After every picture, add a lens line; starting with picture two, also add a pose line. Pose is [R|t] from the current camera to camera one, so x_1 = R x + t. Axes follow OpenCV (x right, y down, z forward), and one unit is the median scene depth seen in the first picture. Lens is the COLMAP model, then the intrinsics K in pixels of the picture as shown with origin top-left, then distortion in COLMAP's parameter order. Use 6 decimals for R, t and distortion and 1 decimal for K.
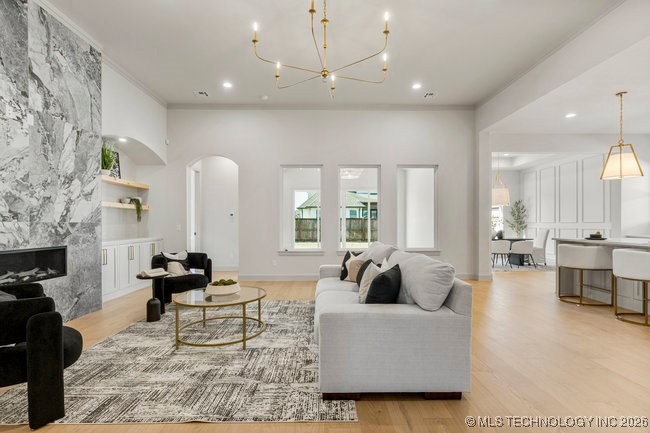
lens RADIAL K [[309.7, 0, 326.6], [0, 309.7, 225.0], [0, 0, 1]] dist [0.006765, -0.004972]
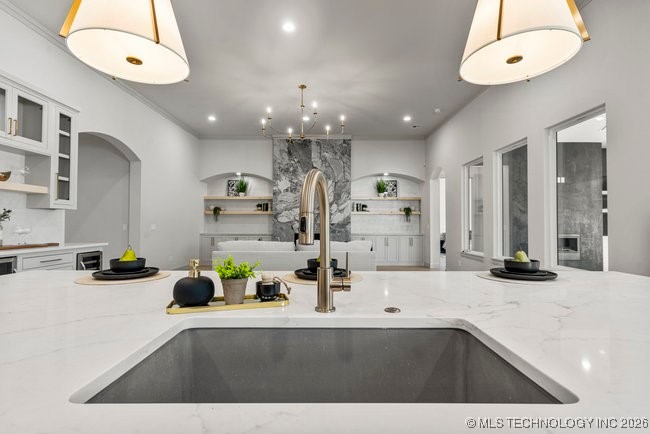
lens RADIAL K [[309.7, 0, 325.7], [0, 309.7, 217.5], [0, 0, 1]] dist [0.006765, -0.004972]
pose [[-0.020344, -0.018357, -0.999625, 1.445534], [-0.005154, 0.999820, -0.018255, -0.009120], [0.999780, 0.004781, -0.020435, 0.998038]]
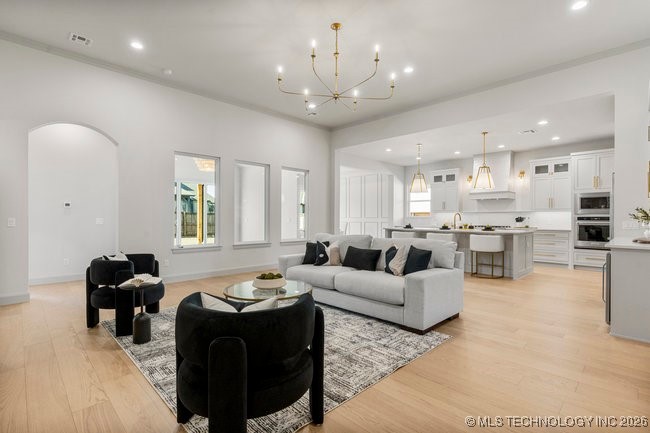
lens RADIAL K [[309.7, 0, 325.3], [0, 309.7, 215.2], [0, 0, 1]] dist [0.006765, -0.004972]
pose [[0.730354, 0.011552, 0.682971, -0.745263], [-0.003108, 0.999903, -0.013589, 0.000168], [-0.683062, 0.007802, 0.730319, 0.115011]]
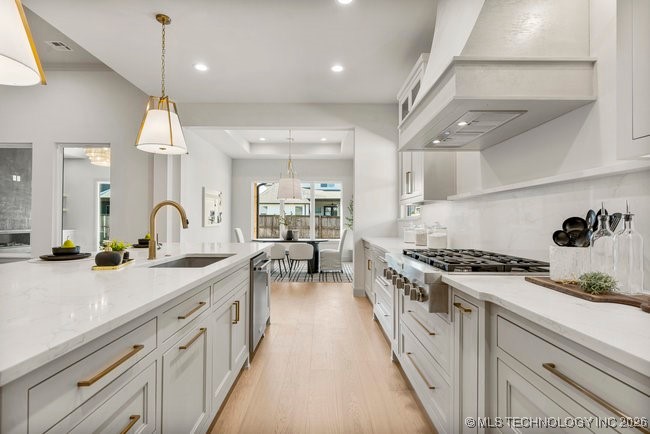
lens RADIAL K [[309.7, 0, 323.0], [0, 309.7, 220.9], [0, 0, 1]] dist [0.006765, -0.004972]
pose [[0.999890, 0.004527, -0.014116, 1.515932], [-0.004577, 0.999983, -0.003480, -0.008697], [0.014100, 0.003544, 0.999894, 0.456756]]
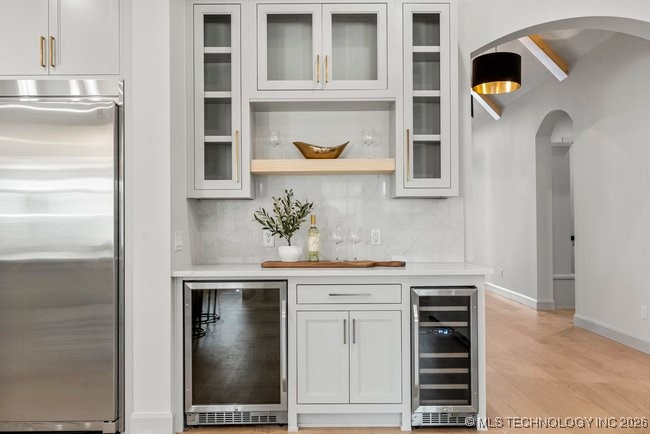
lens RADIAL K [[531.0, 0, 319.1], [0, 531.0, 219.3], [0, 0, 1]] dist [-0.000672, -0.003873]
pose [[-0.999930, 0.011423, 0.003070, 0.629482], [0.011384, 0.999858, -0.012449, -0.003462], [-0.003212, -0.012413, -0.999918, 1.009662]]
